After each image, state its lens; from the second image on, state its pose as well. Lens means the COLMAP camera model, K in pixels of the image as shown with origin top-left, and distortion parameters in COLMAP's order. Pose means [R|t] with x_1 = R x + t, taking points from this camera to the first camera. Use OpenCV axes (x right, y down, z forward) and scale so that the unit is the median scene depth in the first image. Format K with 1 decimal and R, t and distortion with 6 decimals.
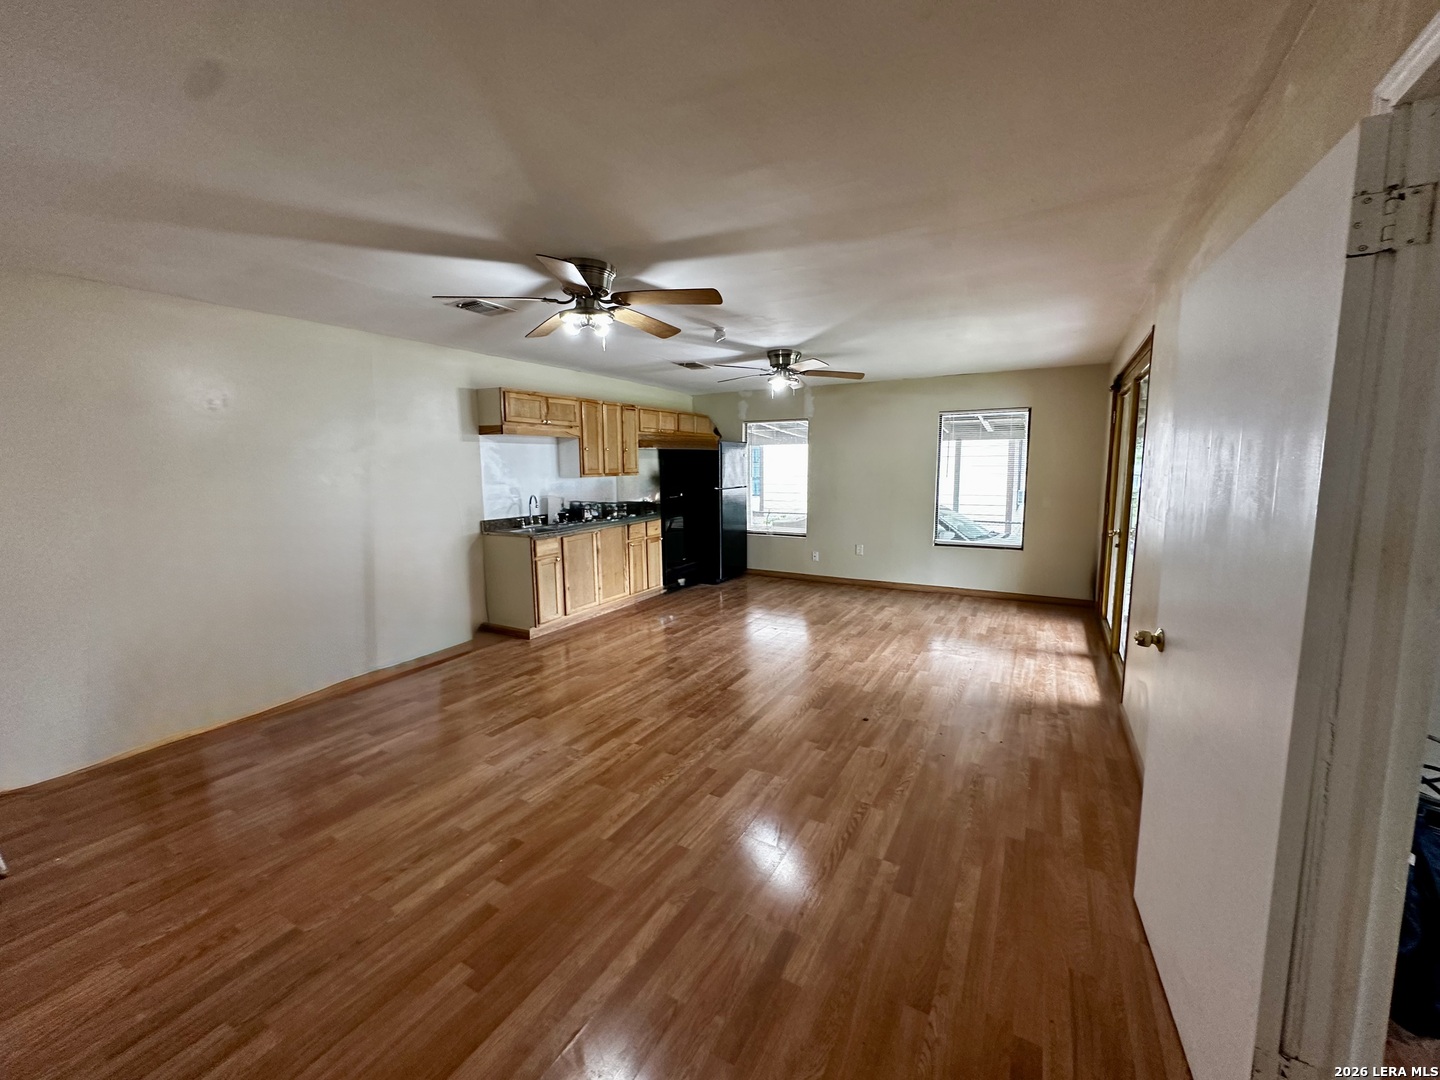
lens RADIAL K [[571.3, 0, 720.0], [0, 571.3, 540.0], [0, 0, 1]] dist [0.002548, 0.000279]
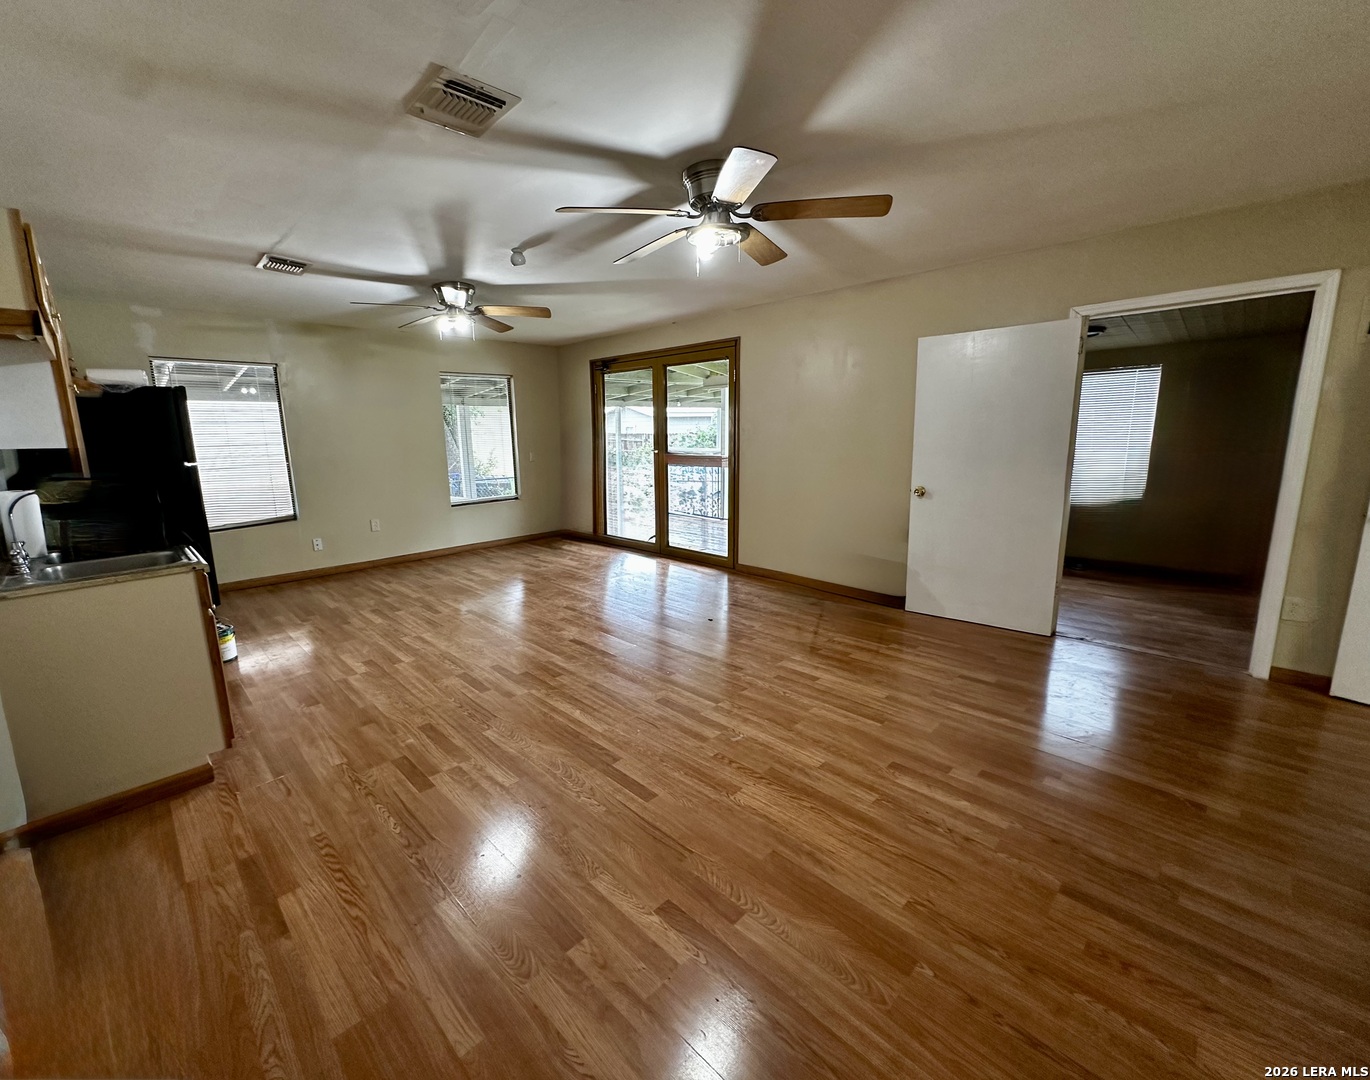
lens RADIAL K [[577.8, 0, 641.5], [0, 577.8, 539.0], [0, 0, 1]] dist [0.000520, -0.000218]
pose [[0.290173, -0.177944, 0.940285, -1.042393], [0.138992, 0.979978, 0.142562, -0.071793], [-0.946827, 0.089324, 0.309096, 0.787673]]
